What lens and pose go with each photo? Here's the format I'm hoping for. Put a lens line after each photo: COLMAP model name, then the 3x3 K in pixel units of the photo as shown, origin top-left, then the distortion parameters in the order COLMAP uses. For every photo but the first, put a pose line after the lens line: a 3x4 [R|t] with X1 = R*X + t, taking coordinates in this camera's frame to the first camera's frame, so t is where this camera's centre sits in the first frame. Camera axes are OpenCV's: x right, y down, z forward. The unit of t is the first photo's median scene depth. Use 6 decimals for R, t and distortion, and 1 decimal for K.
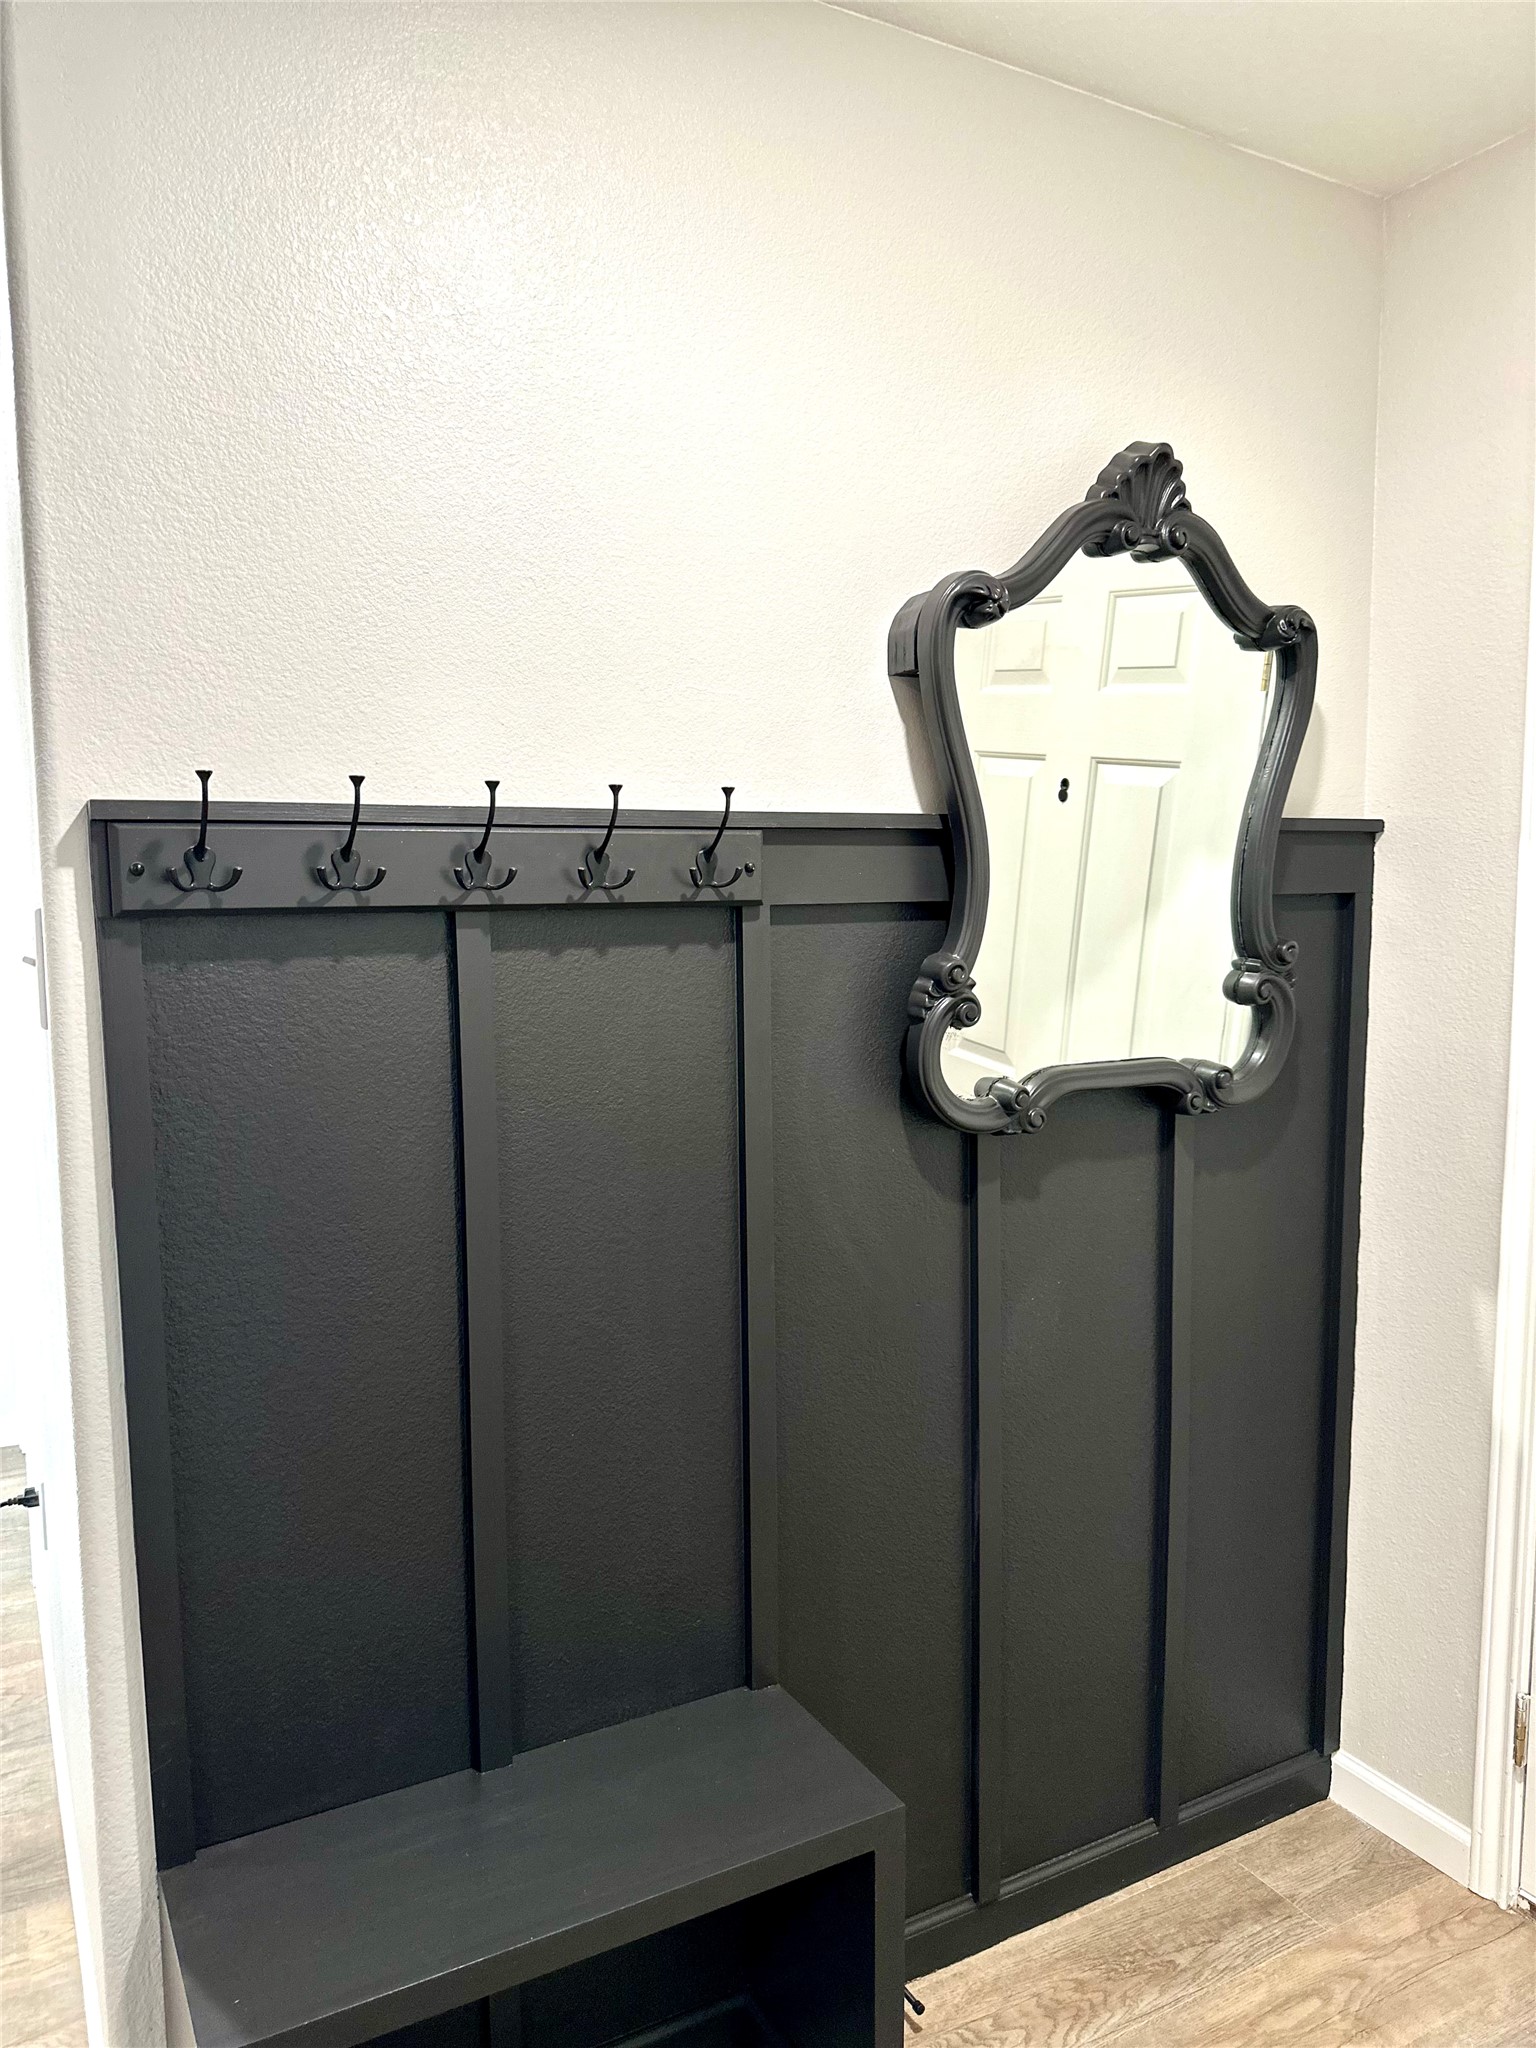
lens RADIAL K [[1439.4, 0, 755.6], [0, 1439.4, 1017.8], [0, 0, 1]] dist [0.058199, -0.073160]
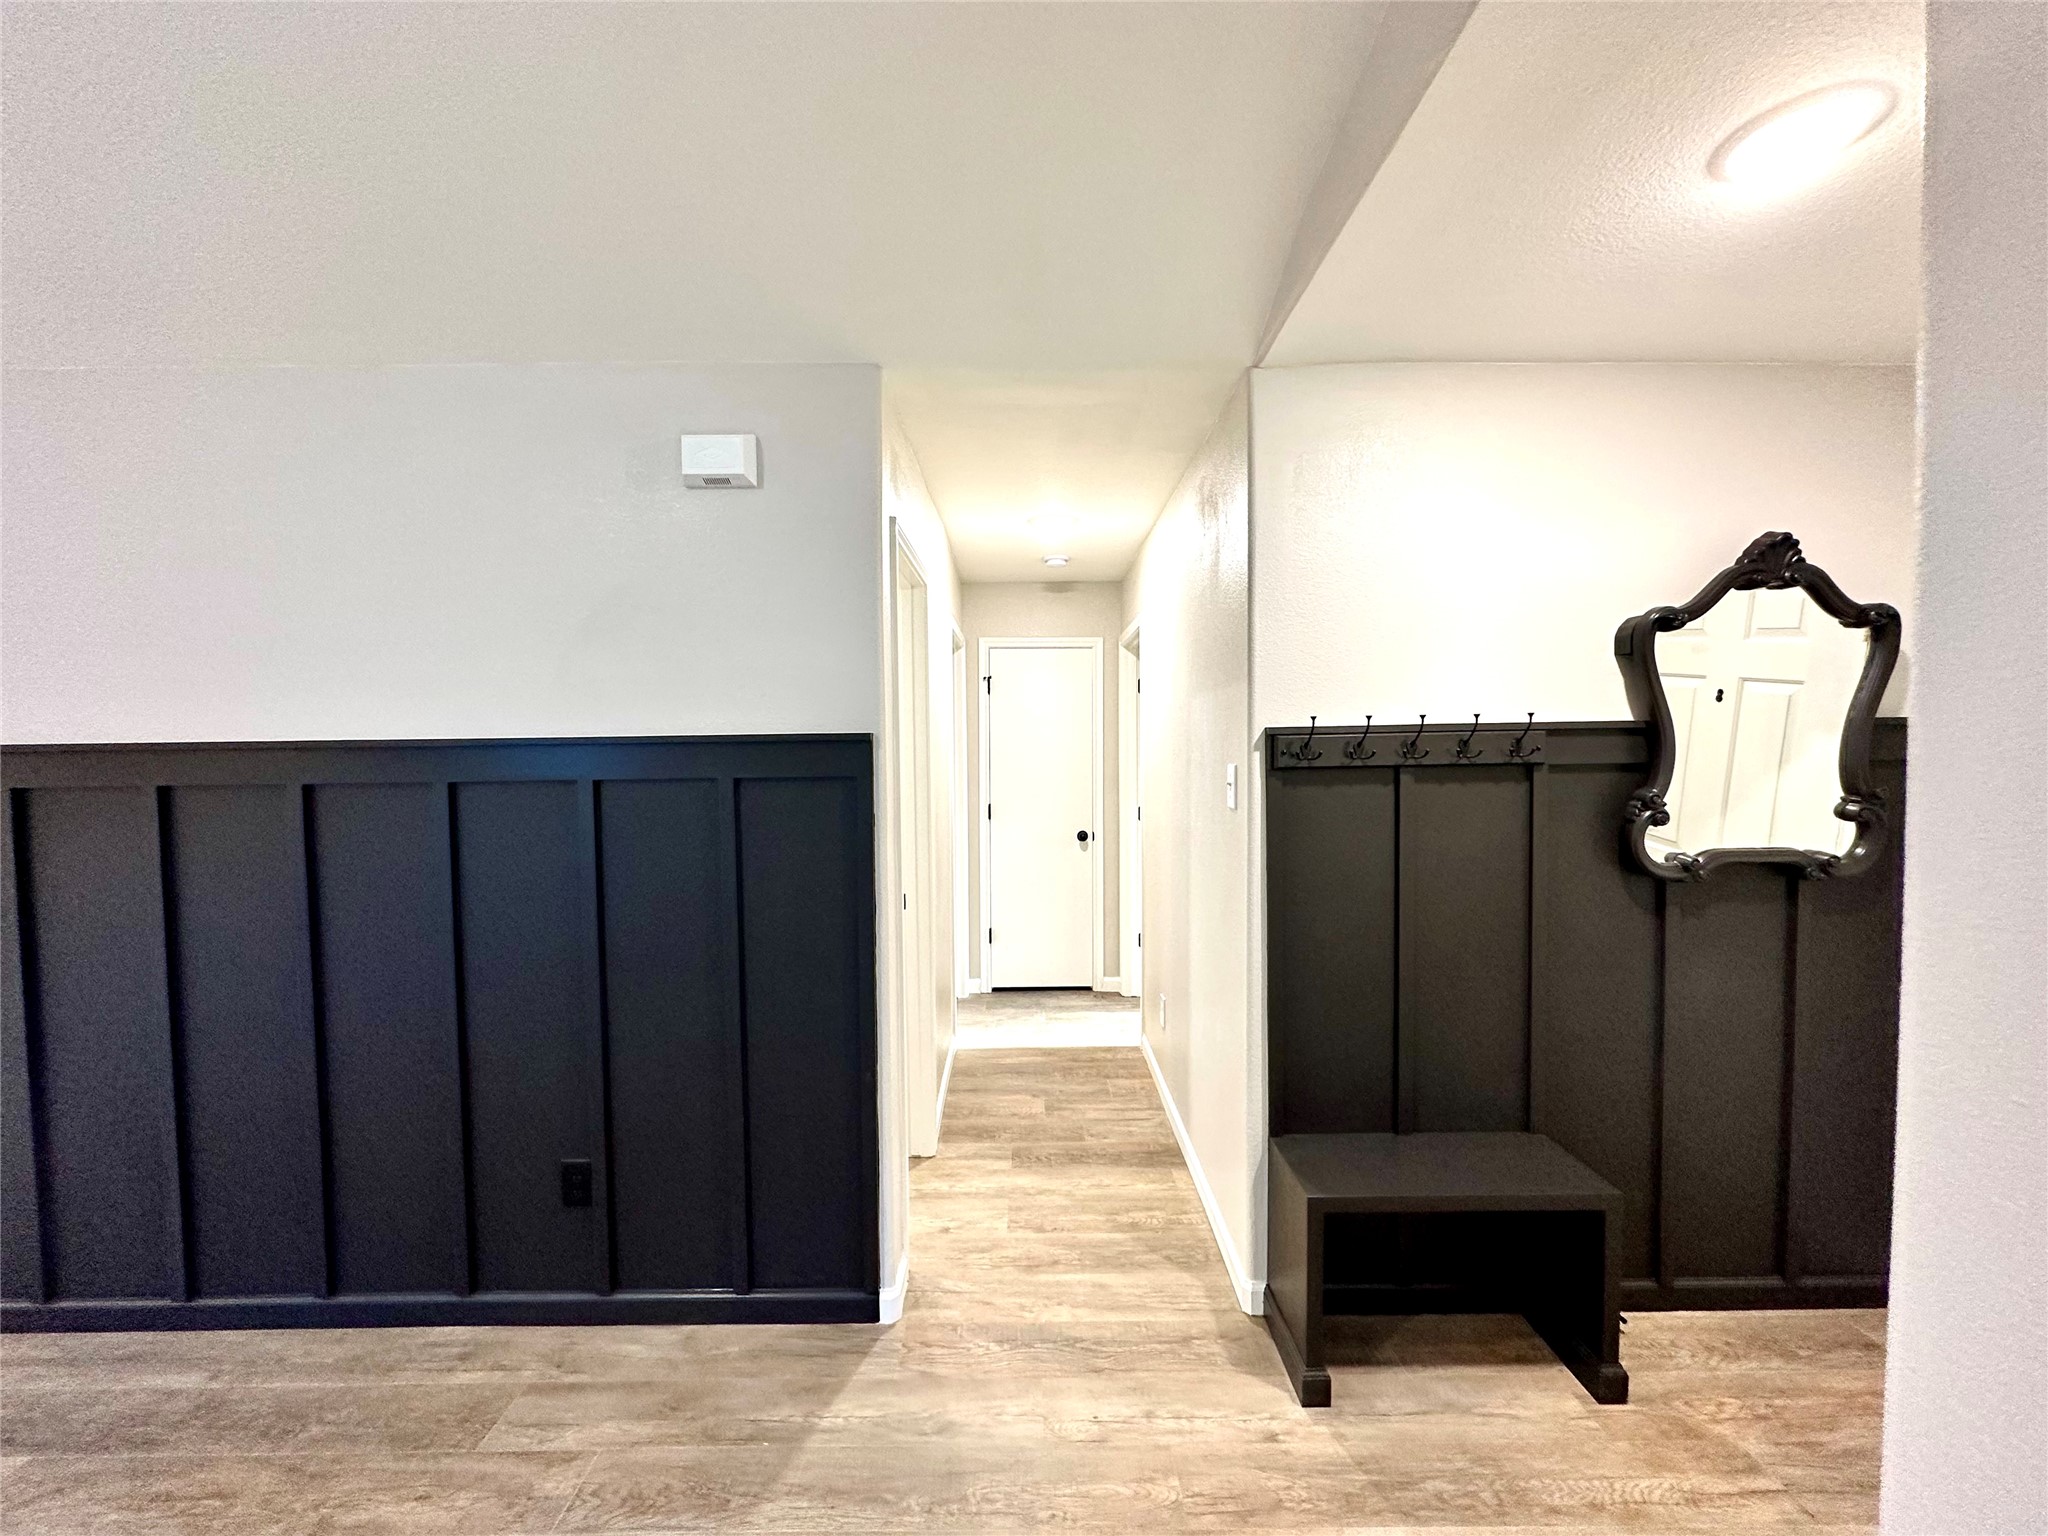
lens RADIAL K [[817.1, 0, 1032.0], [0, 817.1, 768.1], [0, 0, 1]] dist [-0.002540, 0.000717]
pose [[0.883958, 0.013156, -0.467380, -0.095741], [-0.037621, 0.998364, -0.043050, 0.007537], [0.466050, 0.055638, 0.883007, -0.408722]]
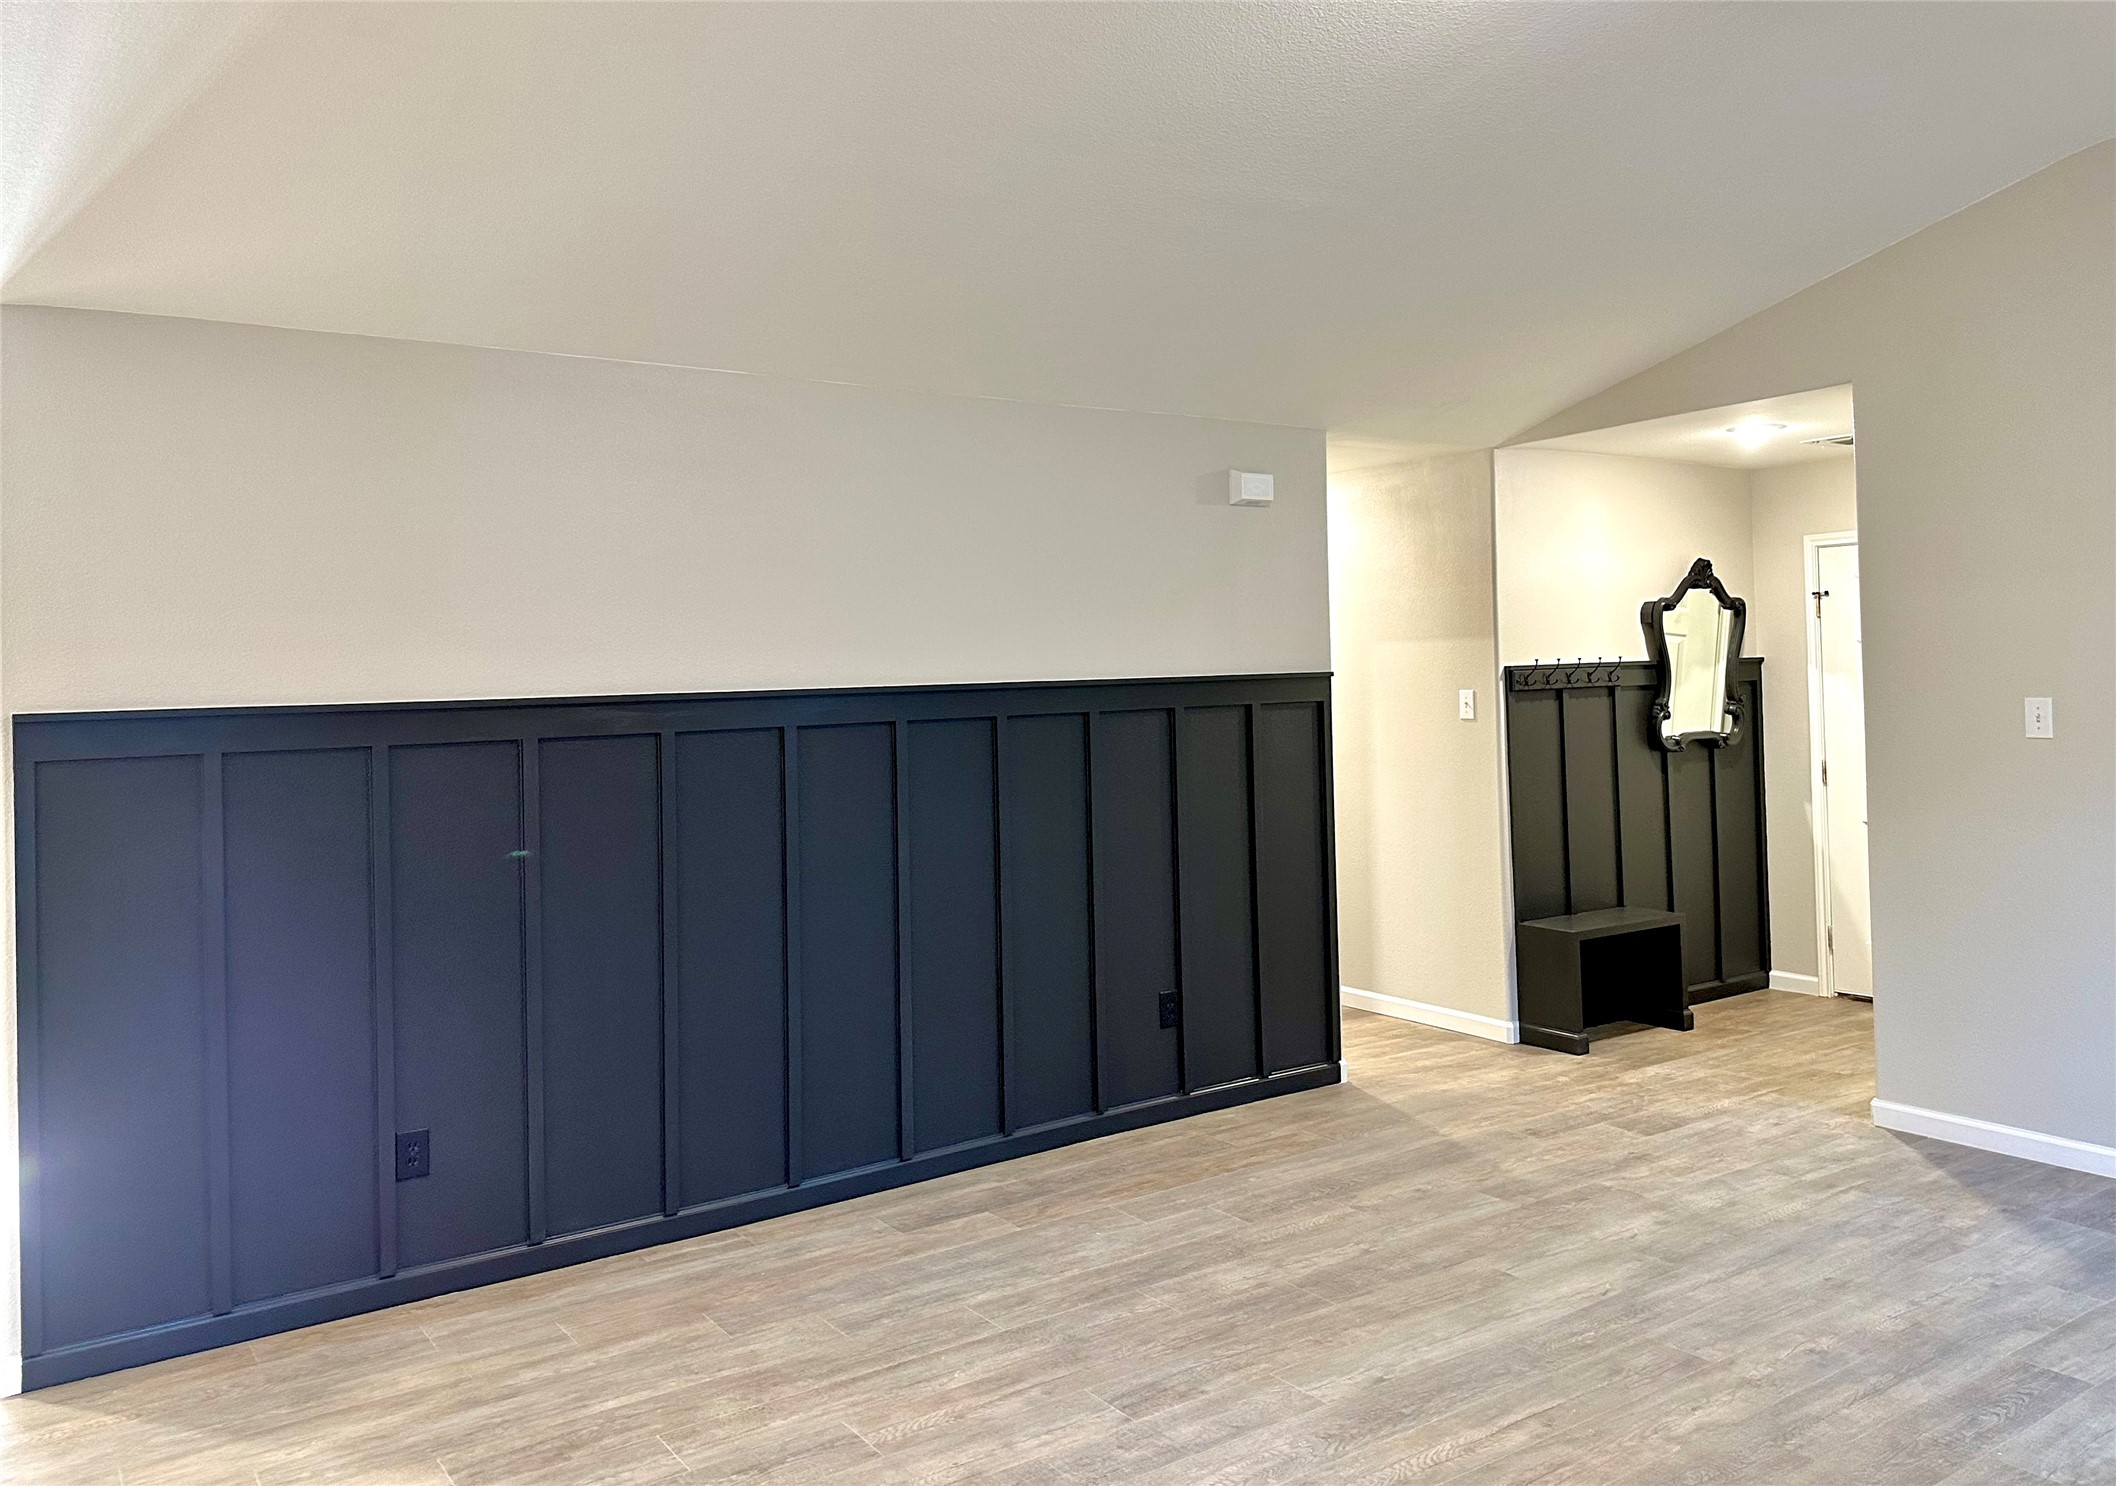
lens RADIAL K [[1567.9, 0, 1067.2], [0, 1567.9, 653.0], [0, 0, 1]] dist [0.070320, -0.070965]
pose [[0.994295, -0.024548, 0.103801, -1.699157], [0.036918, 0.992209, -0.118989, 0.248932], [-0.100072, 0.122143, 0.987455, -2.684299]]
